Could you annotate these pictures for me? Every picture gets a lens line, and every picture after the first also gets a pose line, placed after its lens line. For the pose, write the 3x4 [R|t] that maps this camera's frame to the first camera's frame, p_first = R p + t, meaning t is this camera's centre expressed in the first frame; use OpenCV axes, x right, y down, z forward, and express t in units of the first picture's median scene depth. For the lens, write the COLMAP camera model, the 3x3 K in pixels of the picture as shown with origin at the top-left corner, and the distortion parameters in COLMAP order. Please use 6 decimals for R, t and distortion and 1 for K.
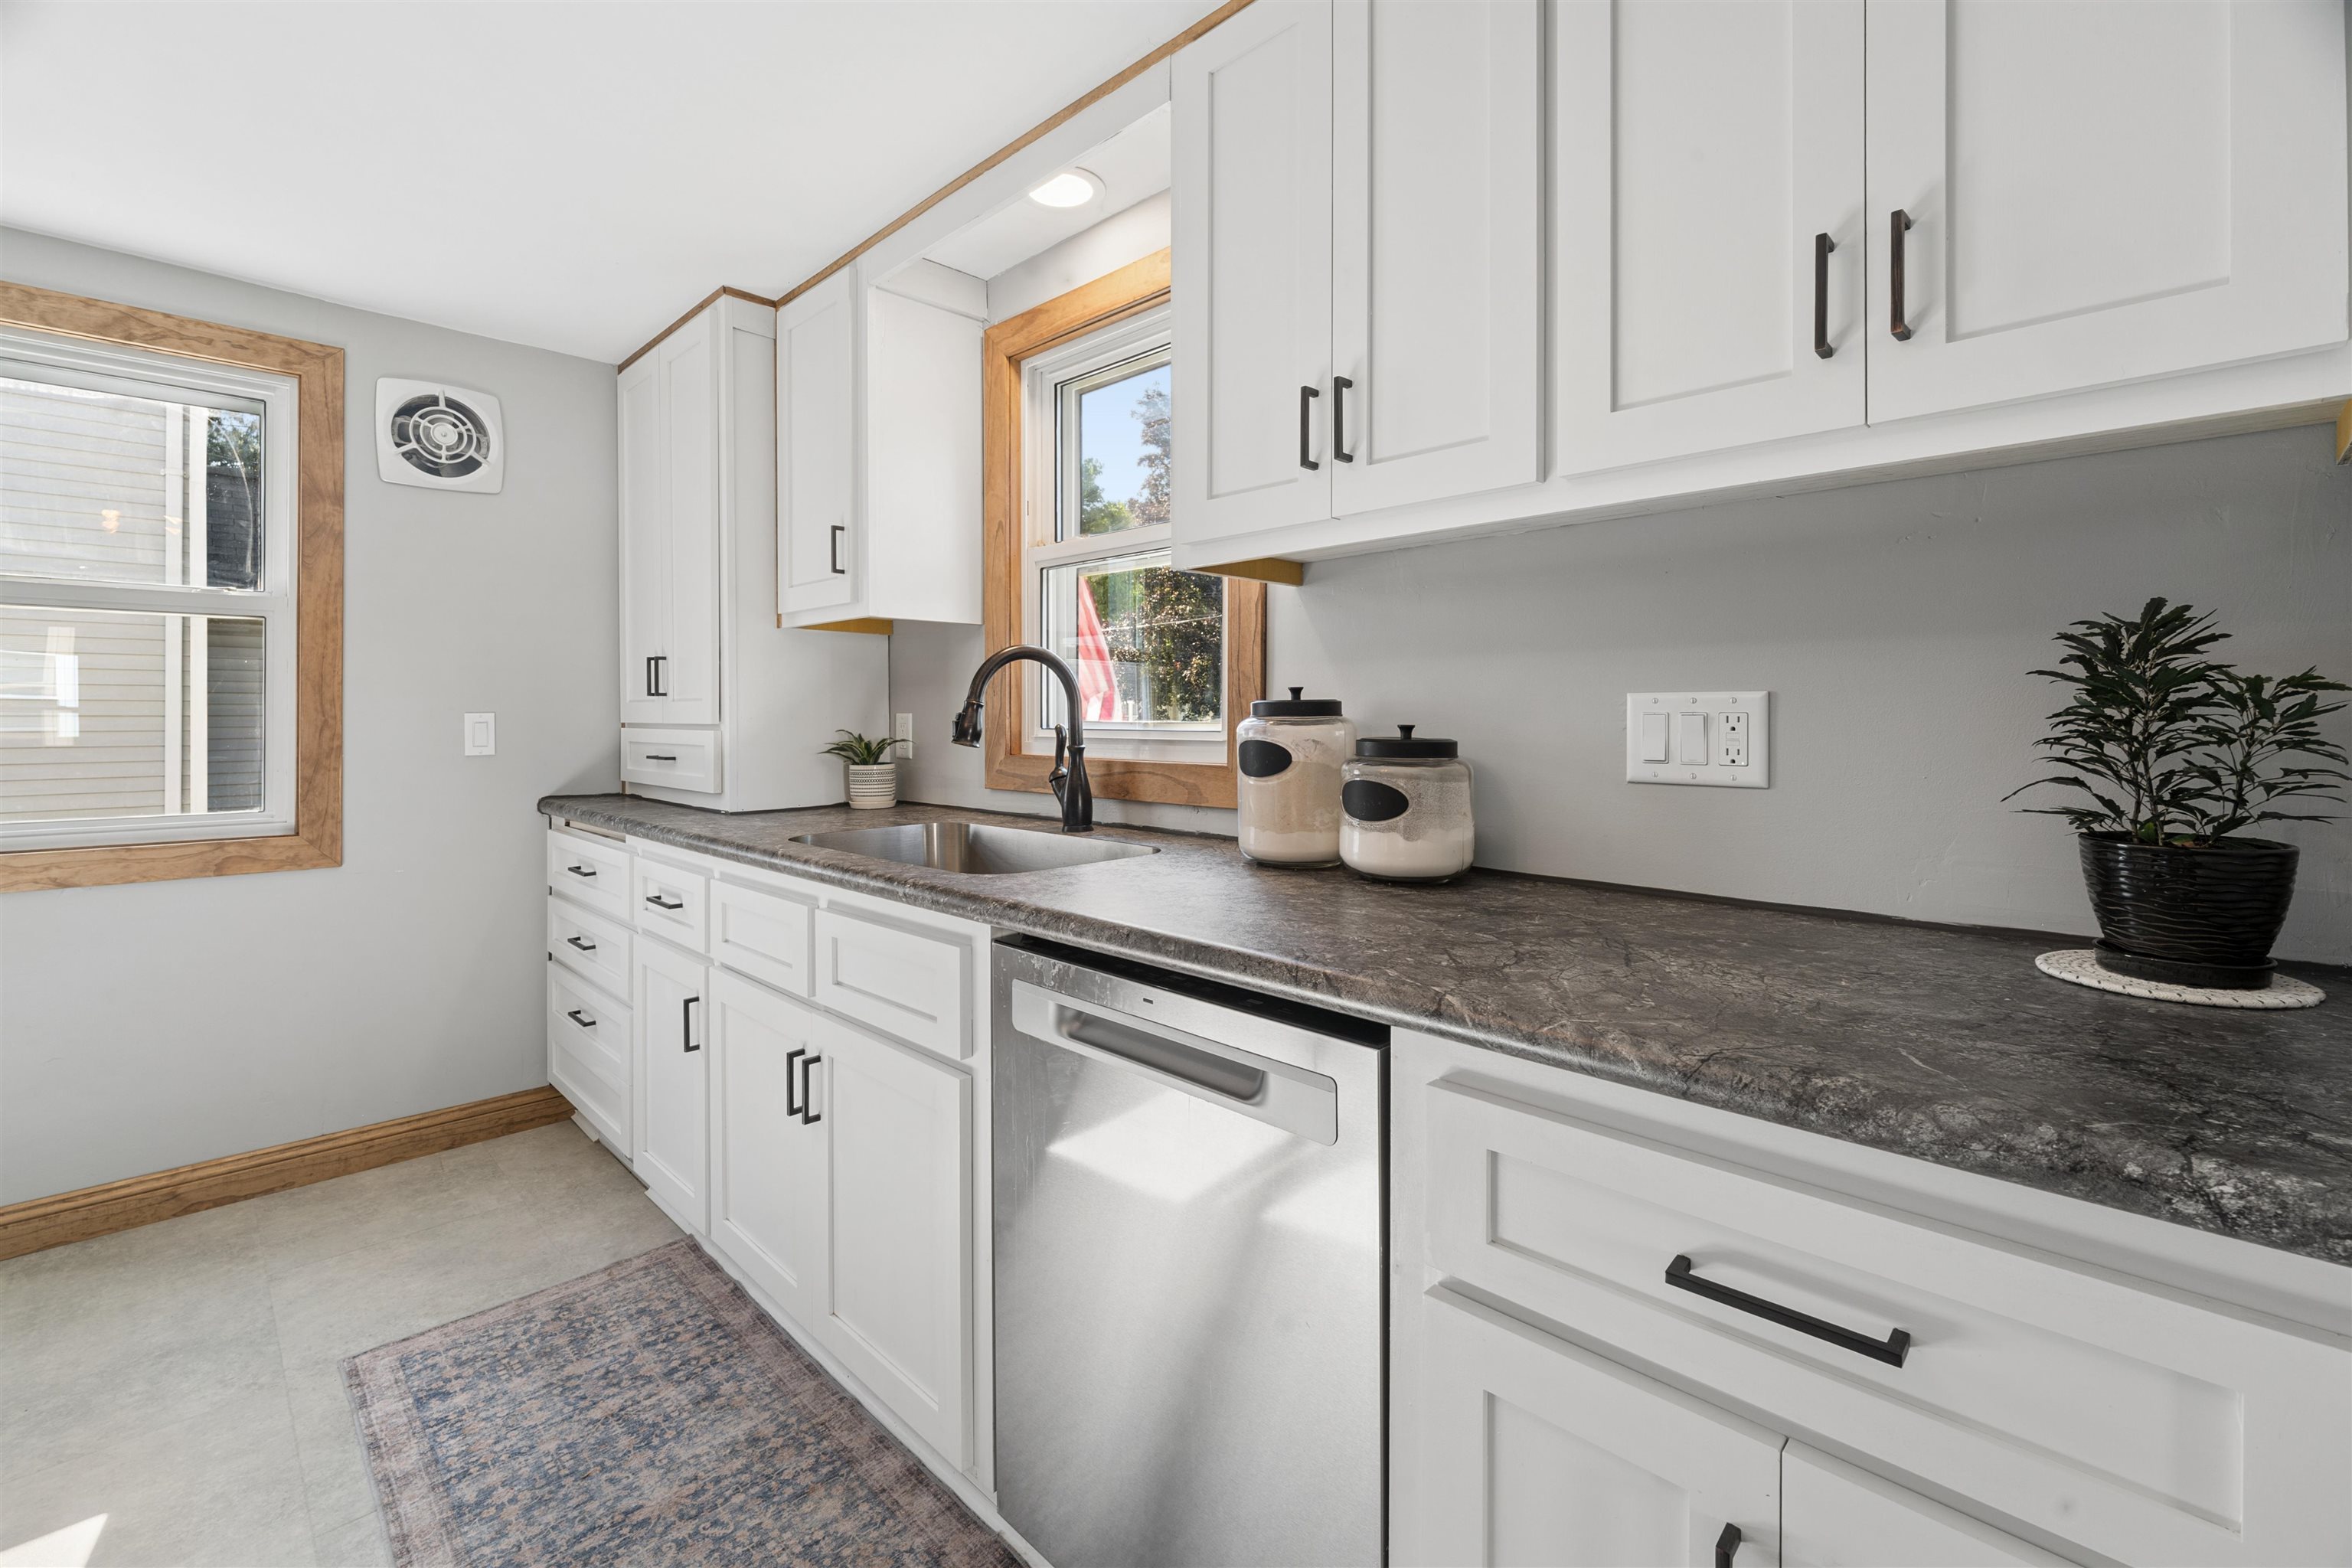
lens RADIAL K [[1016.4, 0, 1170.6], [0, 1016.4, 713.4], [0, 0, 1]] dist [0.002450, -0.000825]
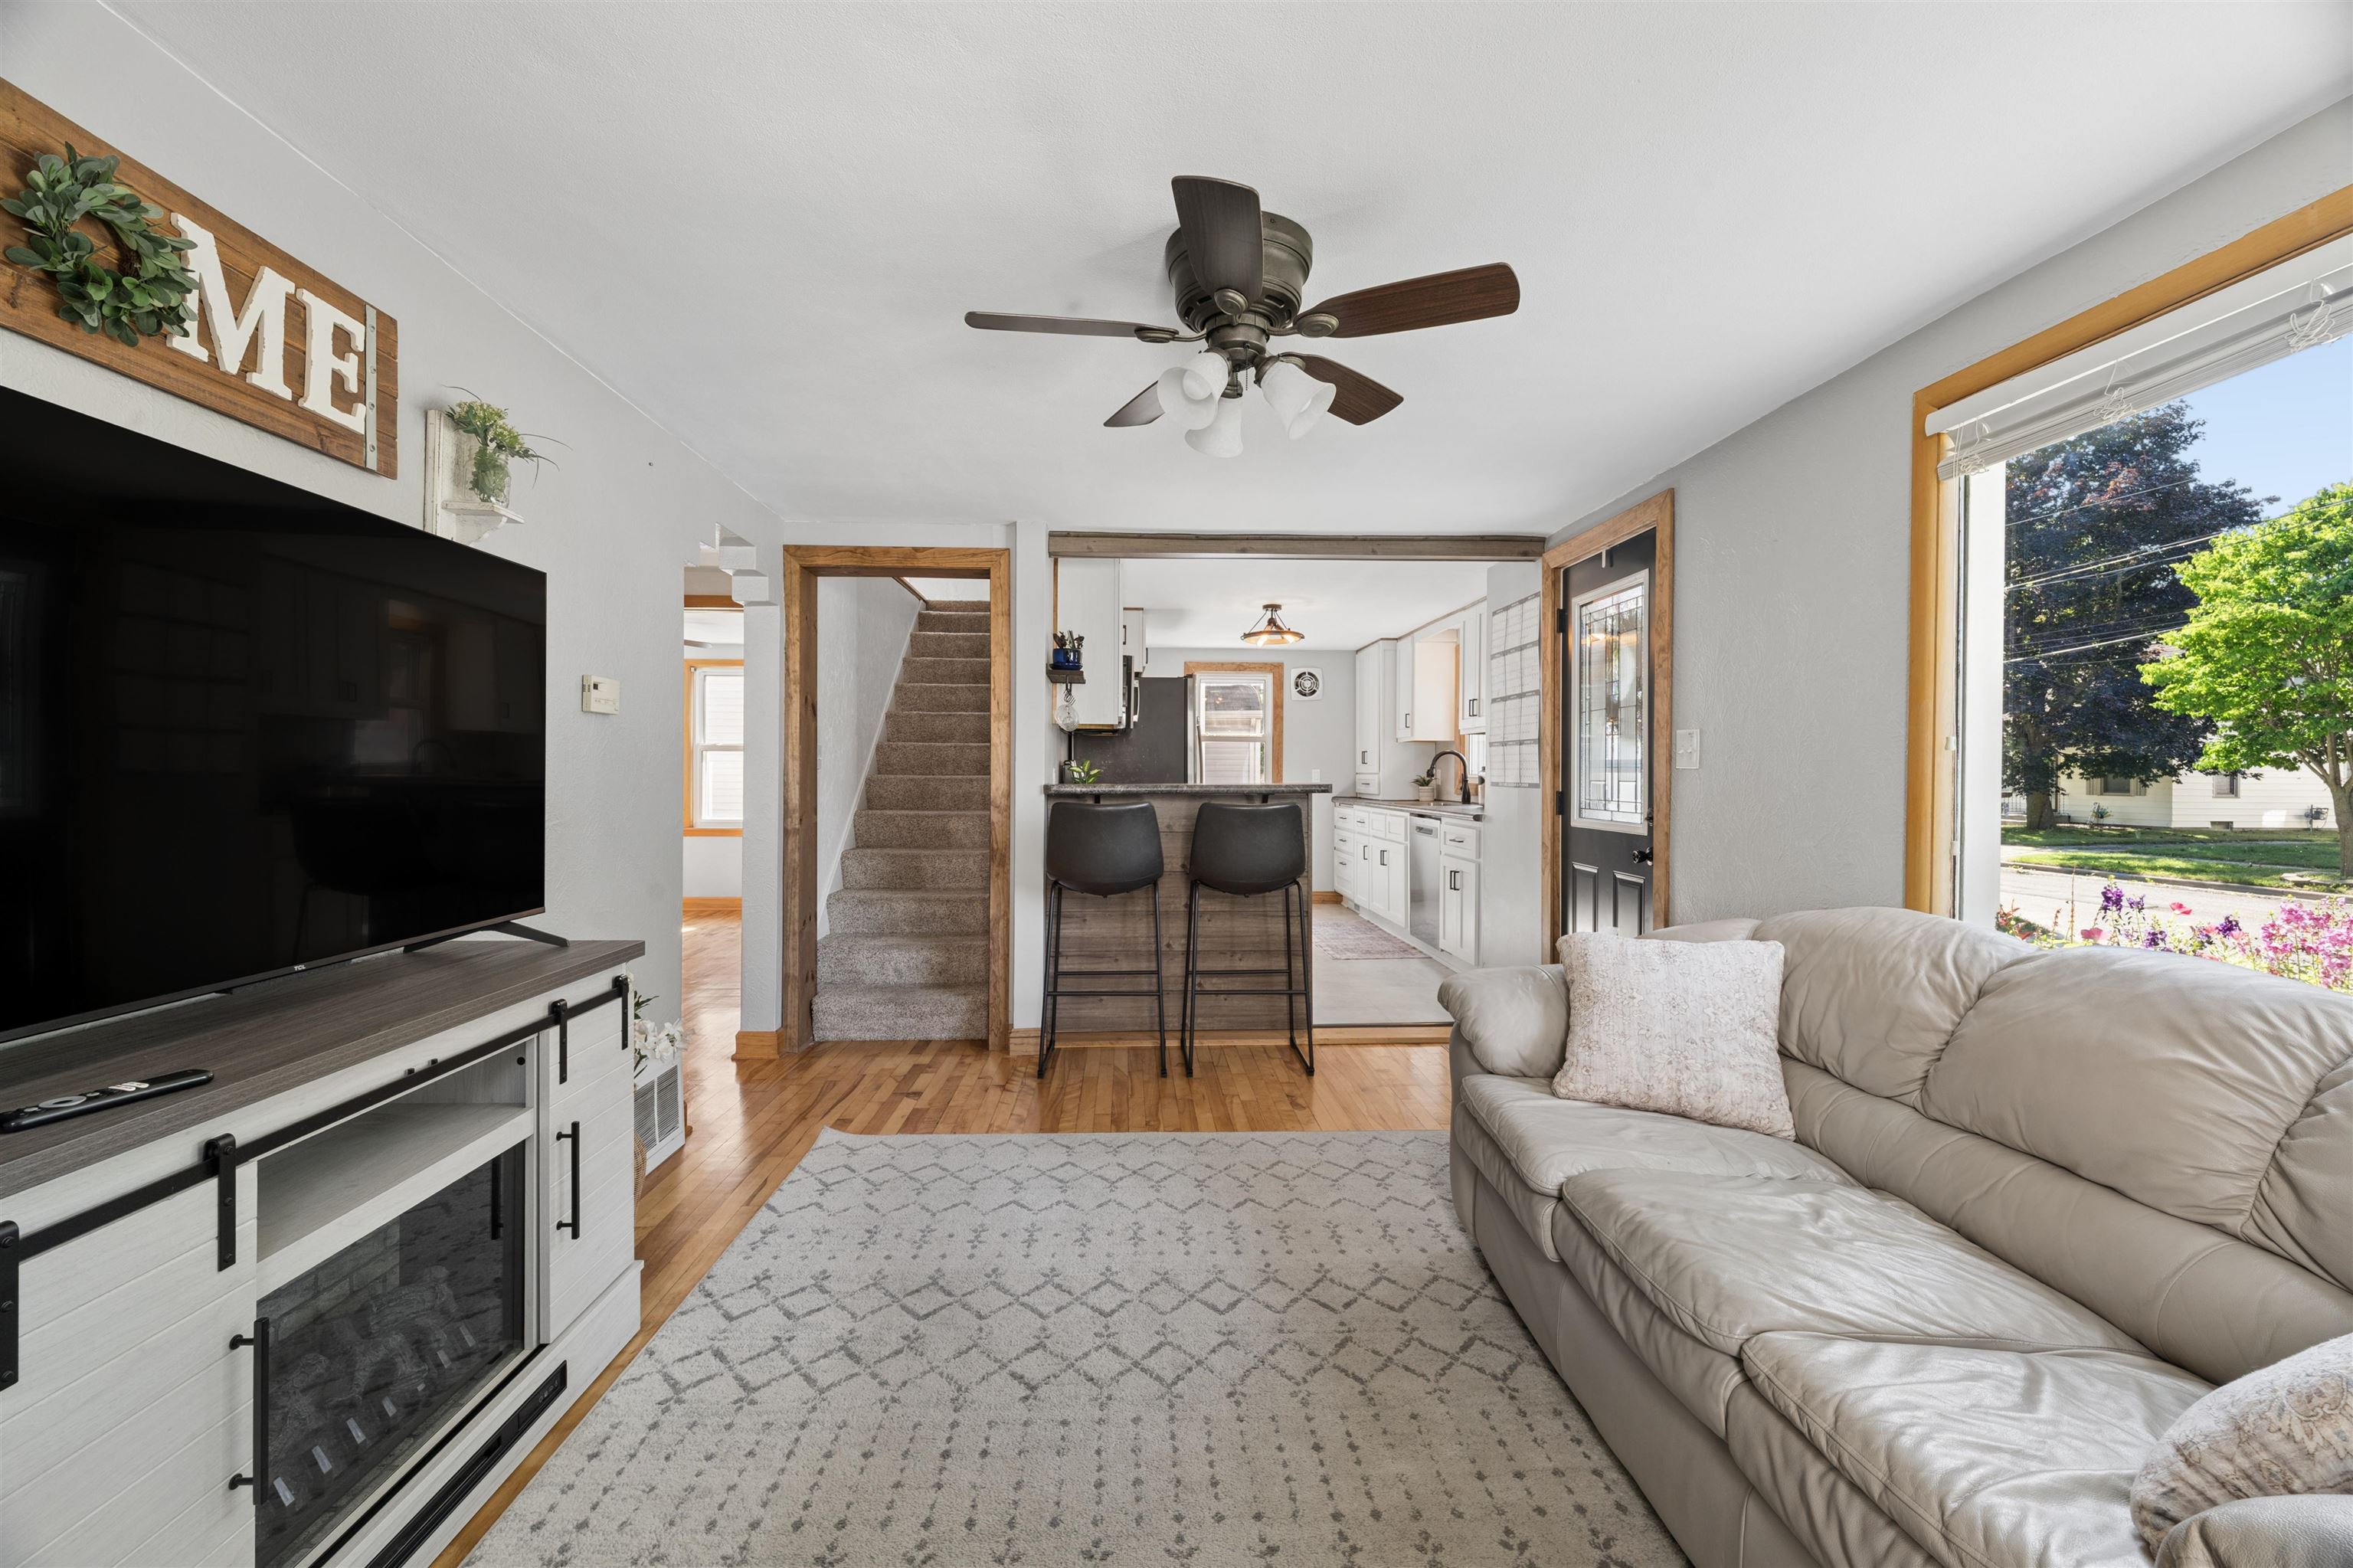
lens RADIAL K [[981.9, 0, 1161.6], [0, 981.9, 782.0], [0, 0, 1]] dist [0.002396, -0.000486]
pose [[0.741146, 0.009892, -0.671271, 1.377342], [-0.002078, 0.999920, 0.012440, 0.003169], [0.671341, -0.007825, 0.741108, -2.150985]]
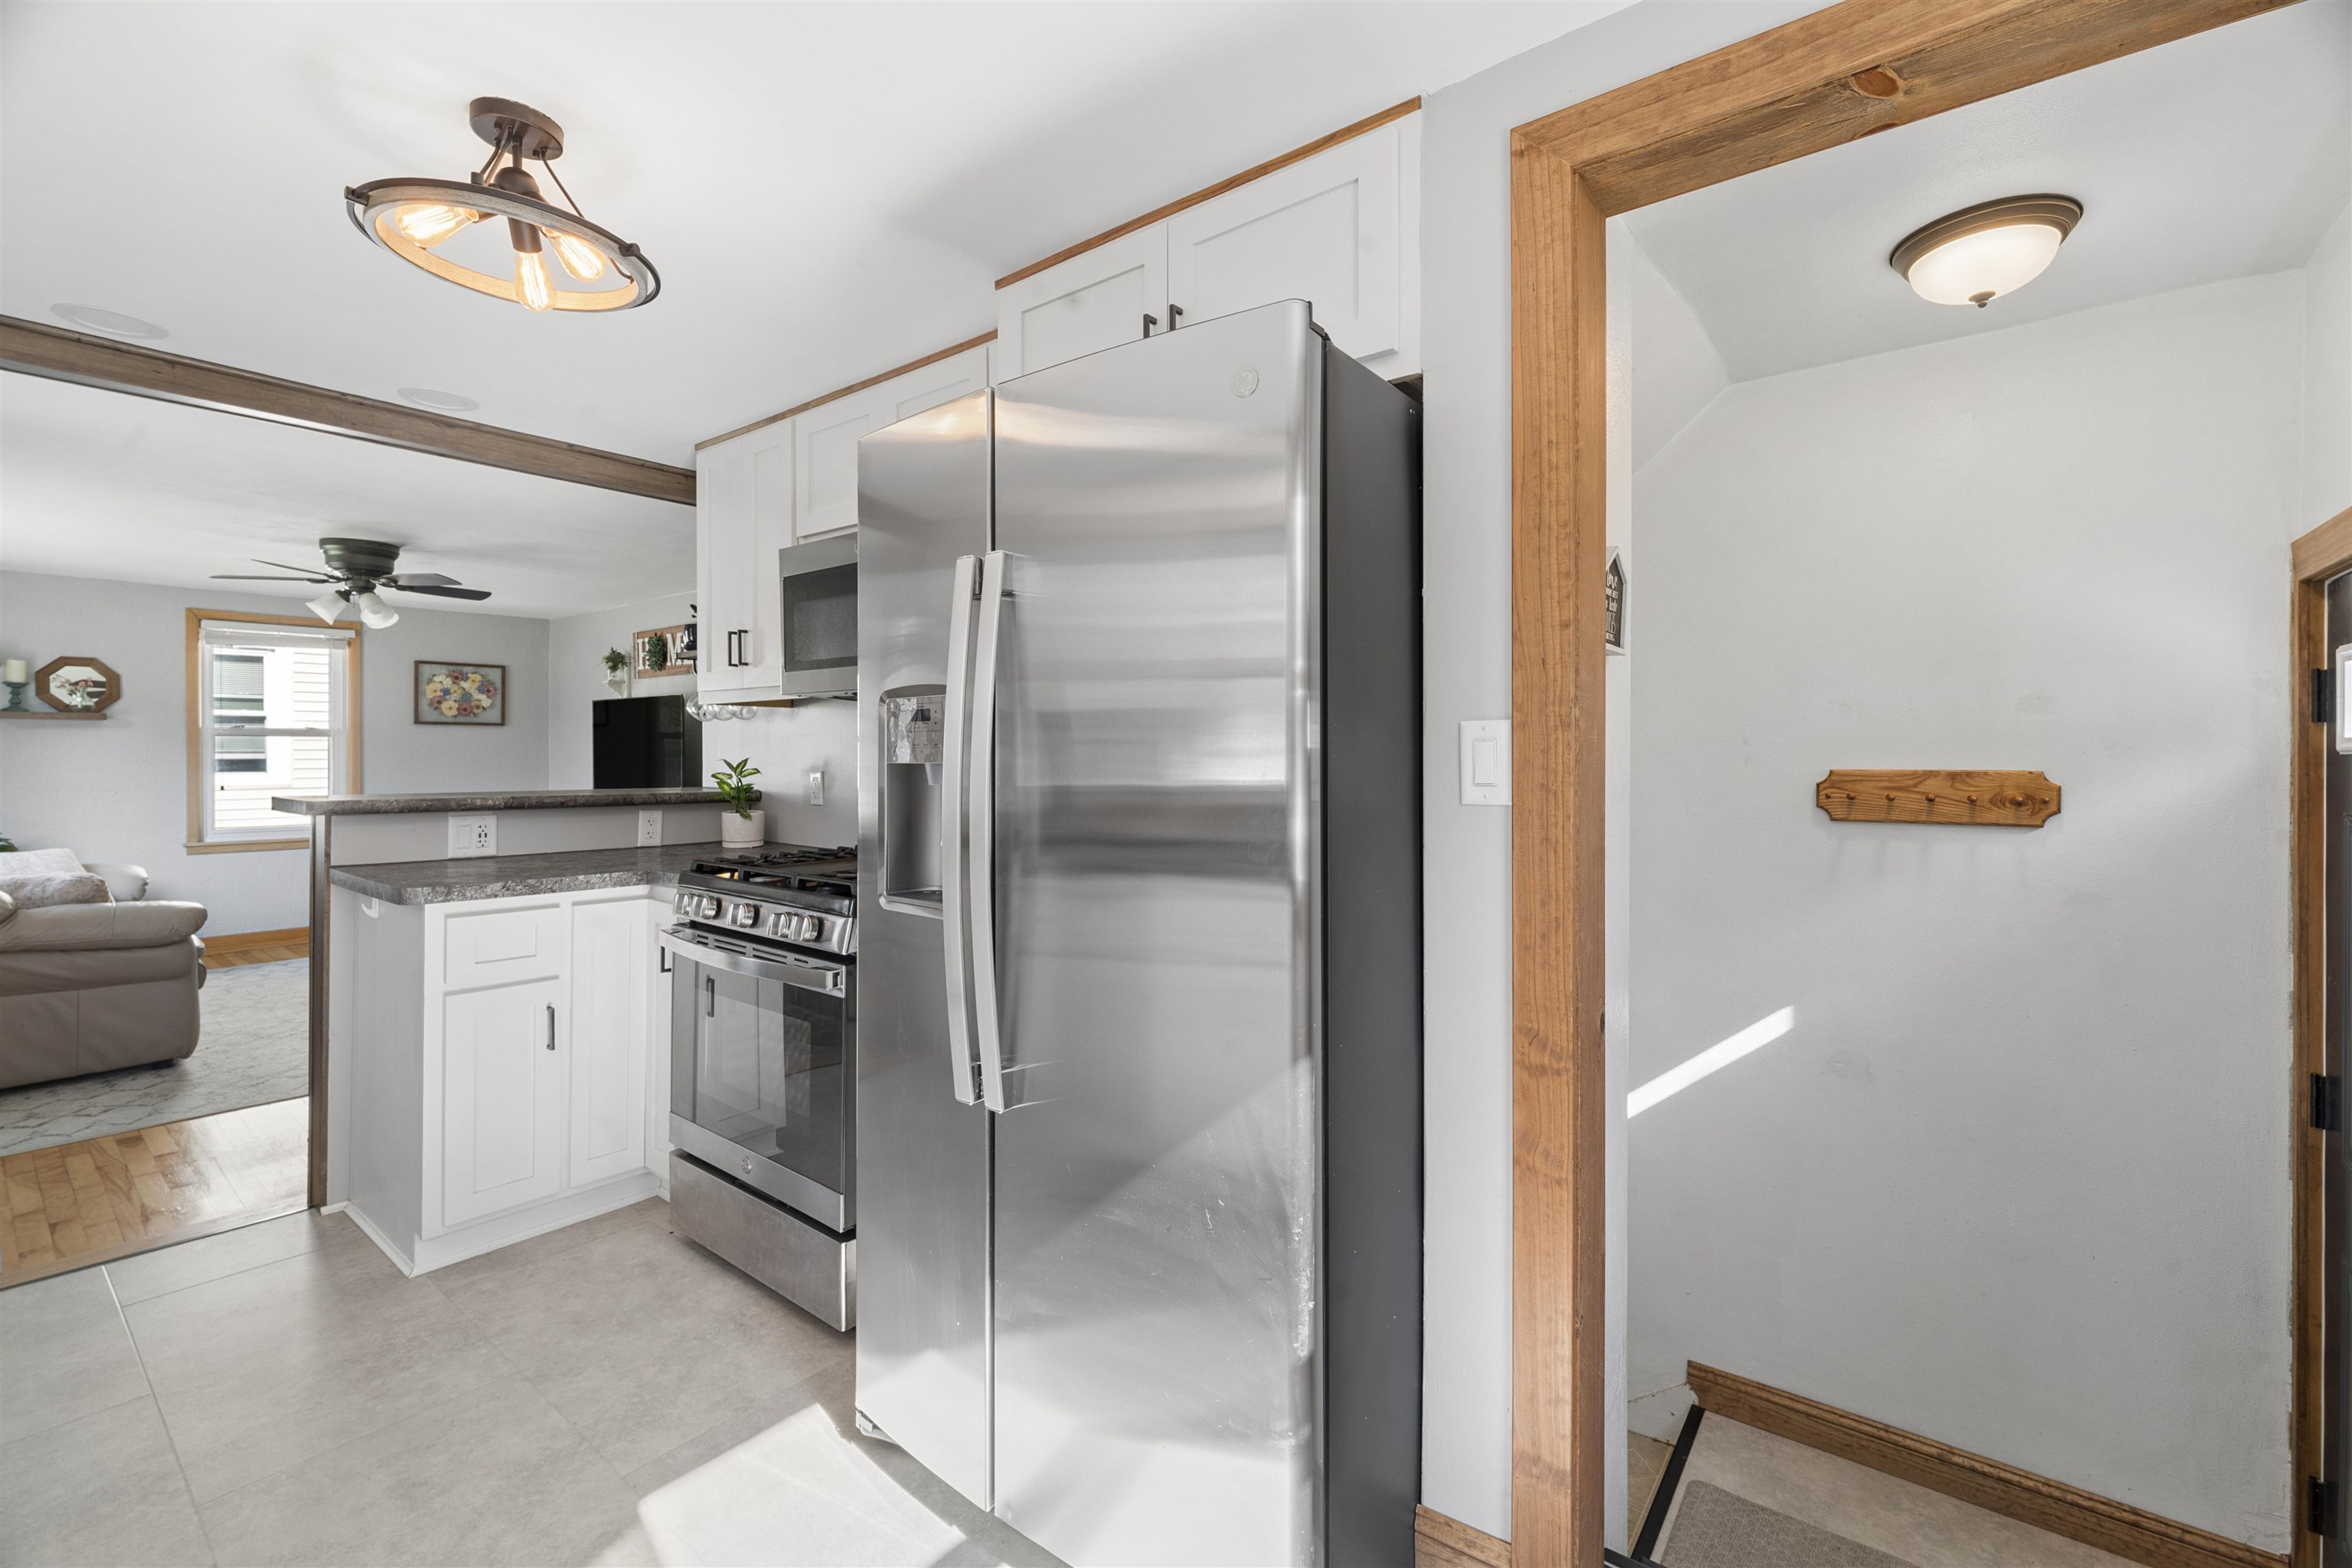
lens RADIAL K [[1006.8, 0, 1172.5], [0, 1006.8, 755.6], [0, 0, 1]] dist [0.008665, -0.000975]
pose [[-0.993604, -0.002498, -0.112893, -0.790934], [-0.002644, 0.999996, 0.001143, -0.028932], [0.112890, 0.001434, -0.993606, 1.111475]]
